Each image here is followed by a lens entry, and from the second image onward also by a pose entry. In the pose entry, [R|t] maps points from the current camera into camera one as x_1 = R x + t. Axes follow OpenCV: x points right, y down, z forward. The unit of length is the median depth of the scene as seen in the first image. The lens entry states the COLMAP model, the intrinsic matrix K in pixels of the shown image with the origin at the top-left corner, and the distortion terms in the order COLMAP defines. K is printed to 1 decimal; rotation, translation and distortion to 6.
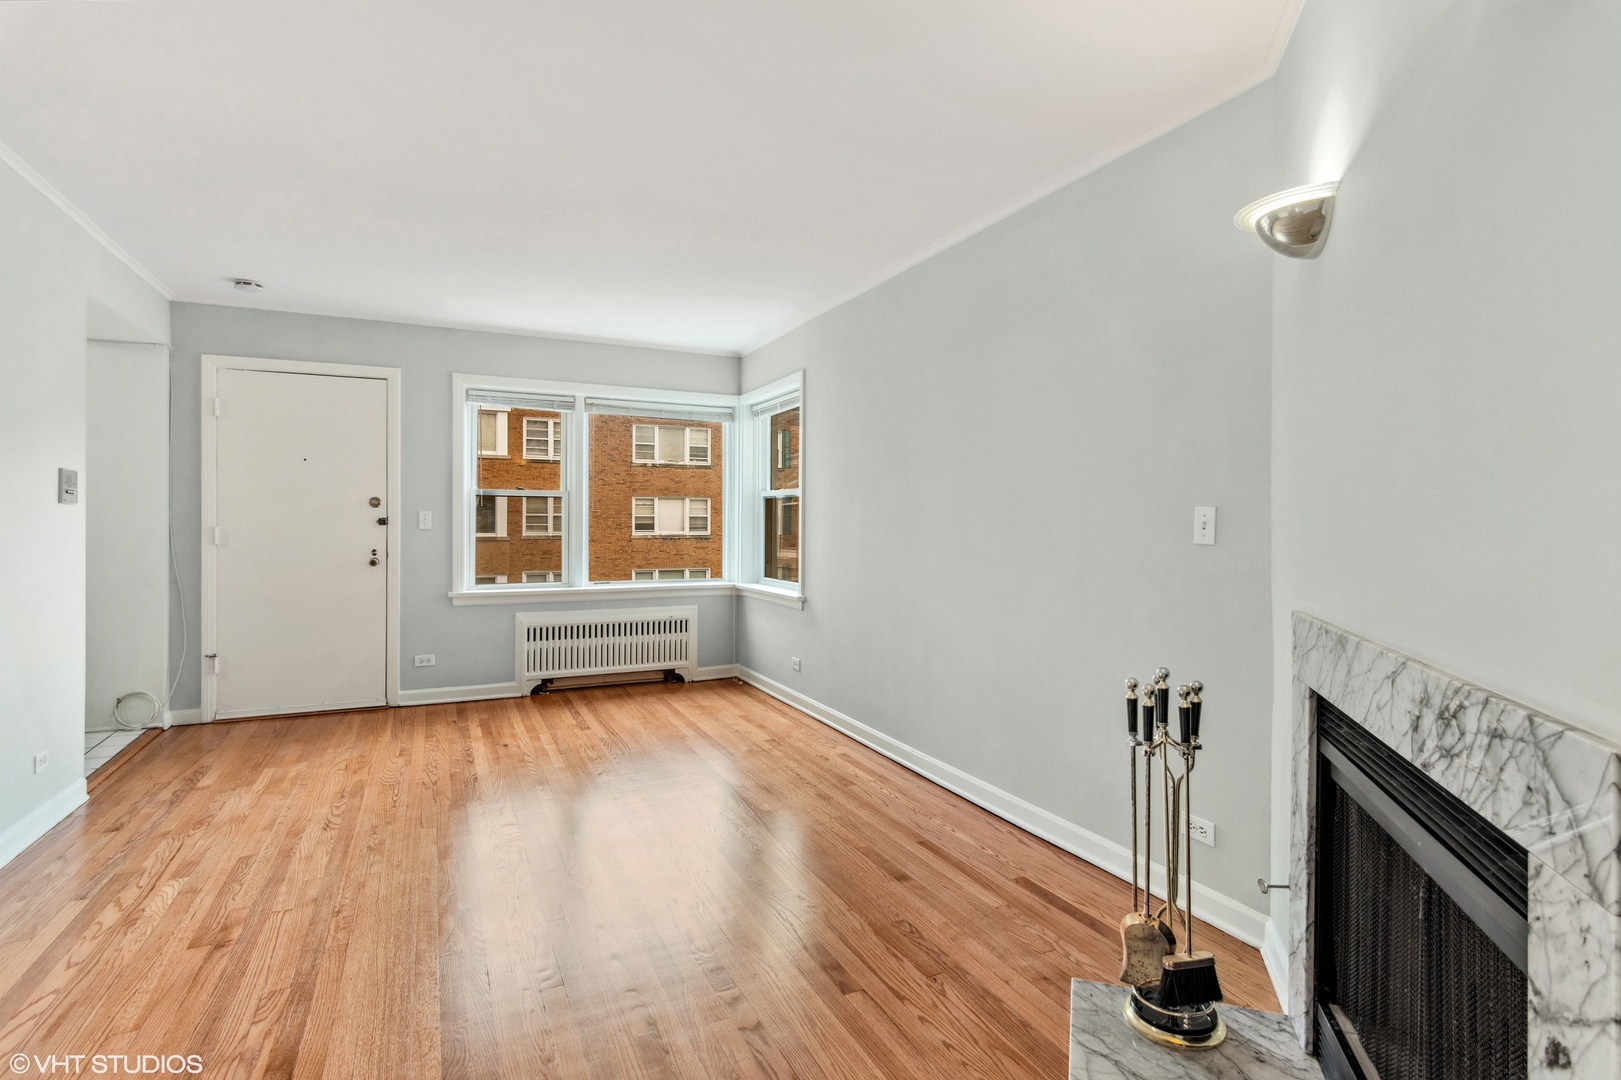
lens RADIAL K [[802.9, 0, 809.9], [0, 802.9, 526.0], [0, 0, 1]] dist [0.001967, 0.000728]
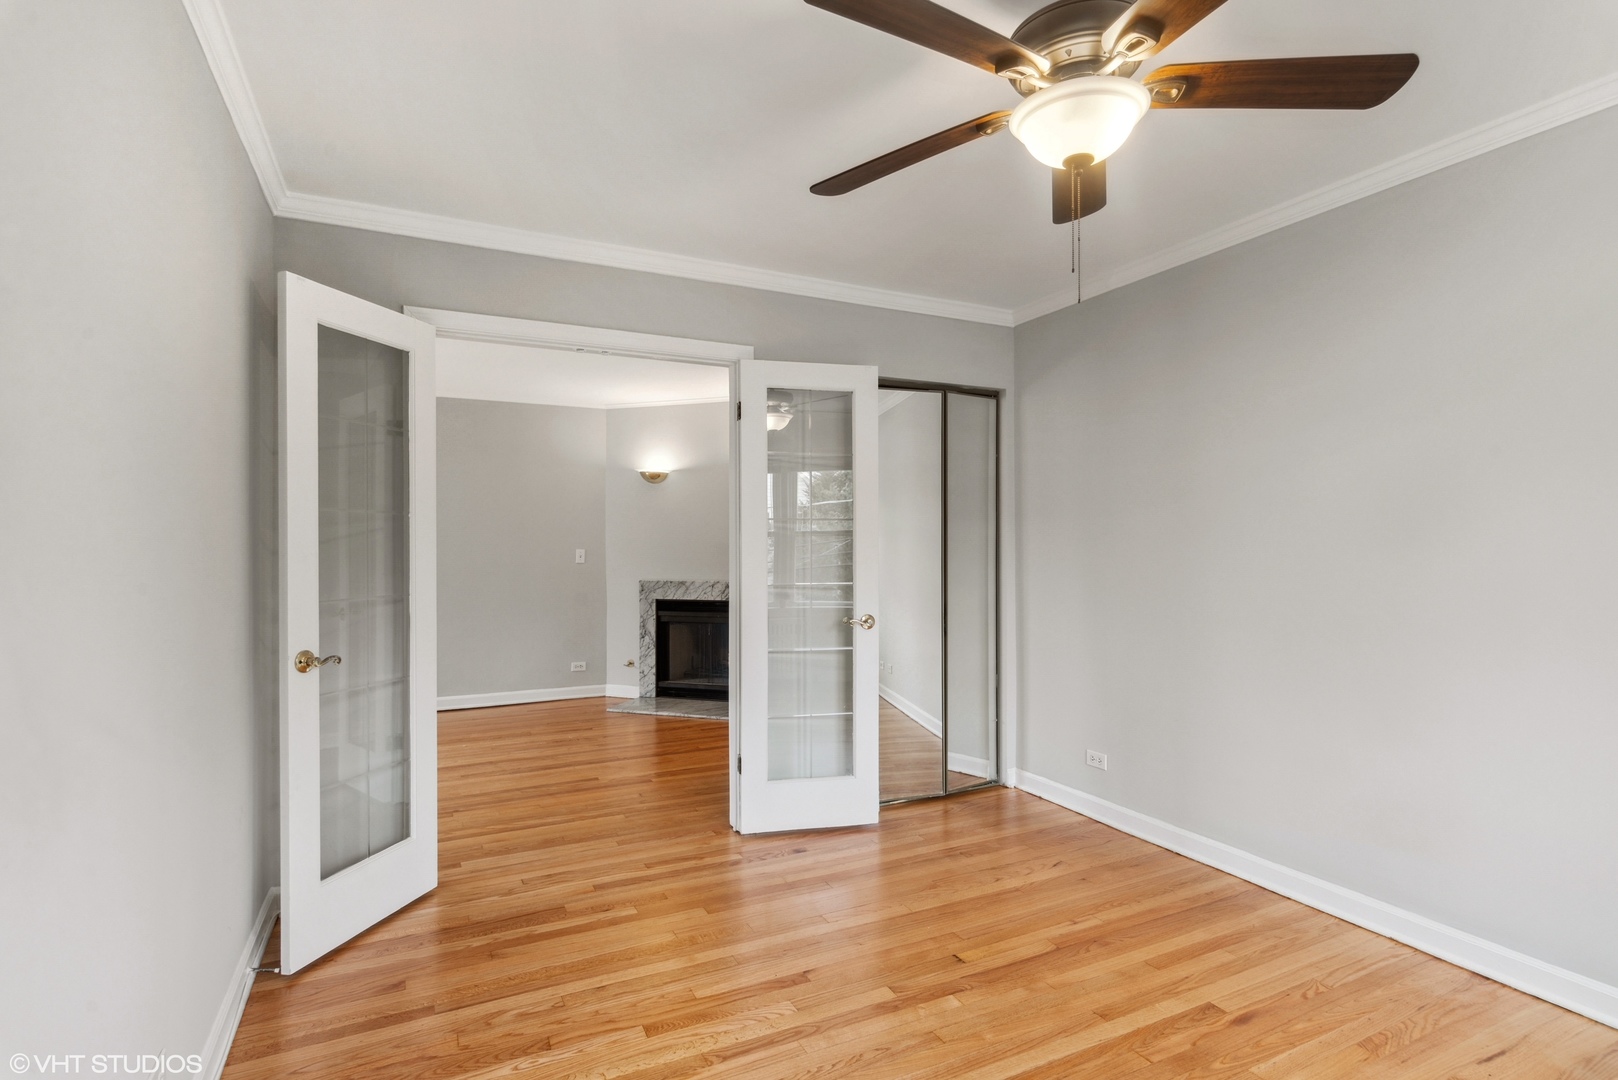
lens RADIAL K [[797.5, 0, 809.0], [0, 797.5, 540.0], [0, 0, 1]] dist [-0.001088, 0.000037]
pose [[-0.020949, 0.006399, 0.999760, -2.253865], [0.006233, 0.999961, -0.006269, -0.034544], [-0.999761, 0.006100, -0.020988, 0.260650]]
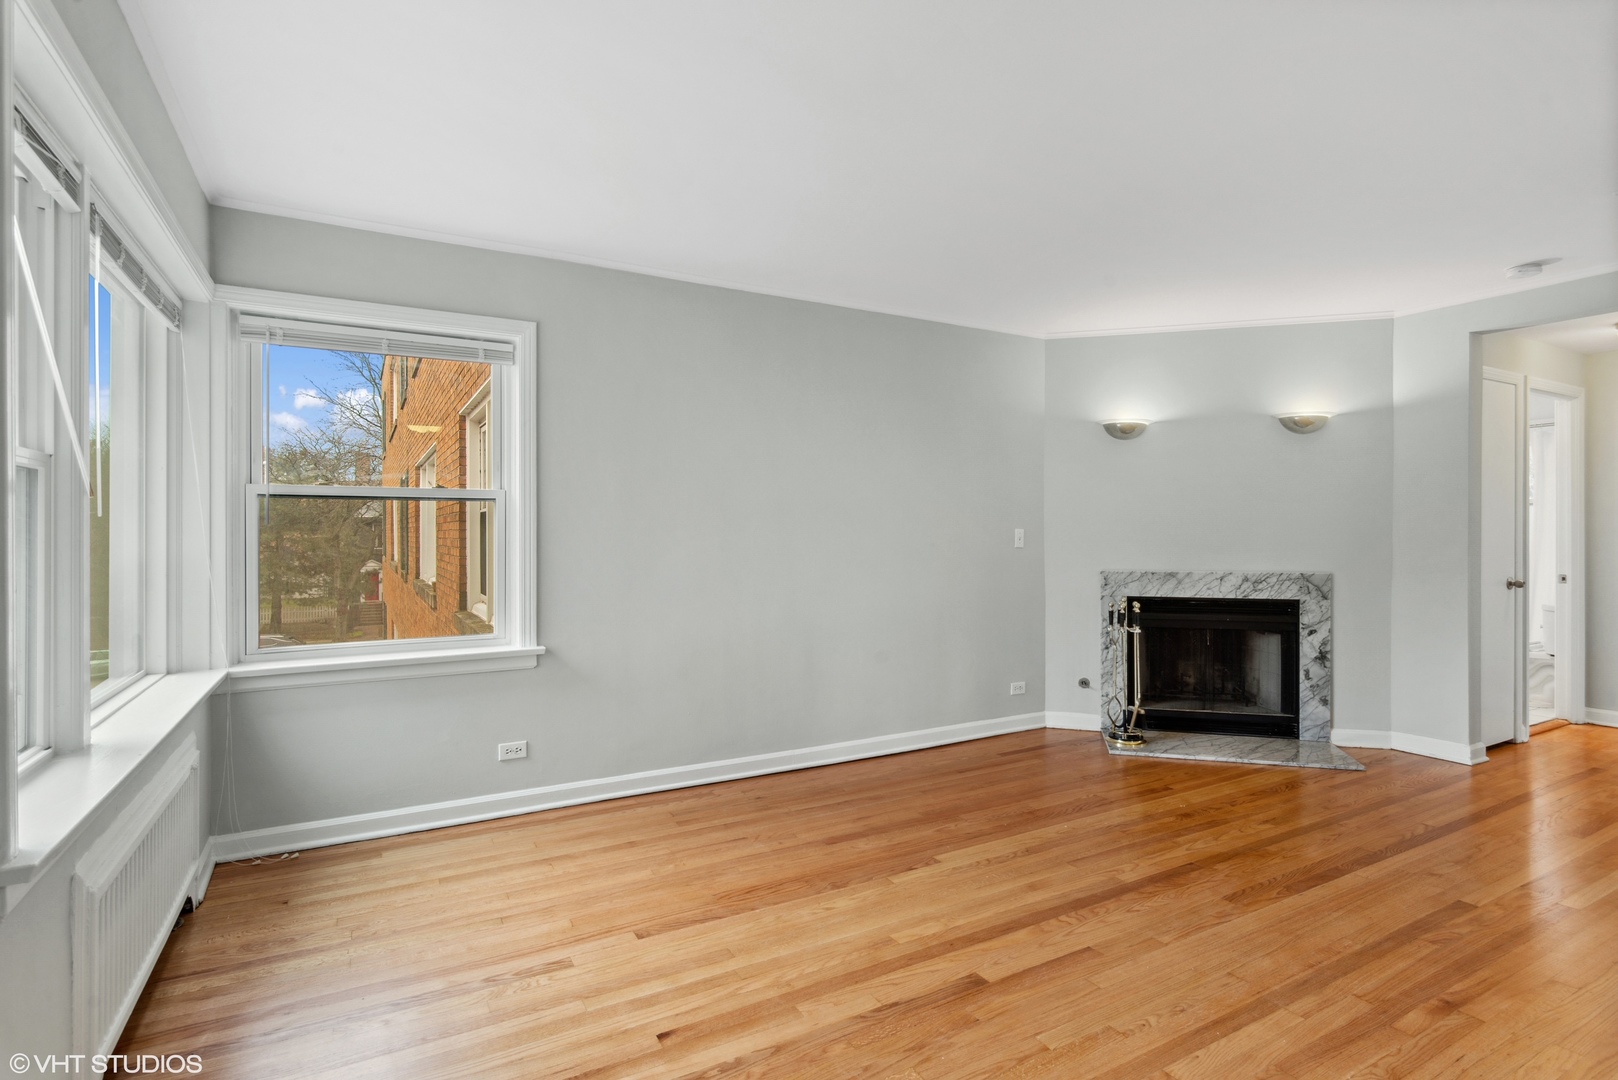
lens RADIAL K [[801.5, 0, 808.4], [0, 801.5, 526.0], [0, 0, 1]] dist [0.001967, 0.000728]
pose [[-0.077643, 0.003326, 0.996976, -1.480128], [0.006132, 0.999977, -0.002858, -0.029355], [-0.996962, 0.005891, -0.077661, 1.668380]]
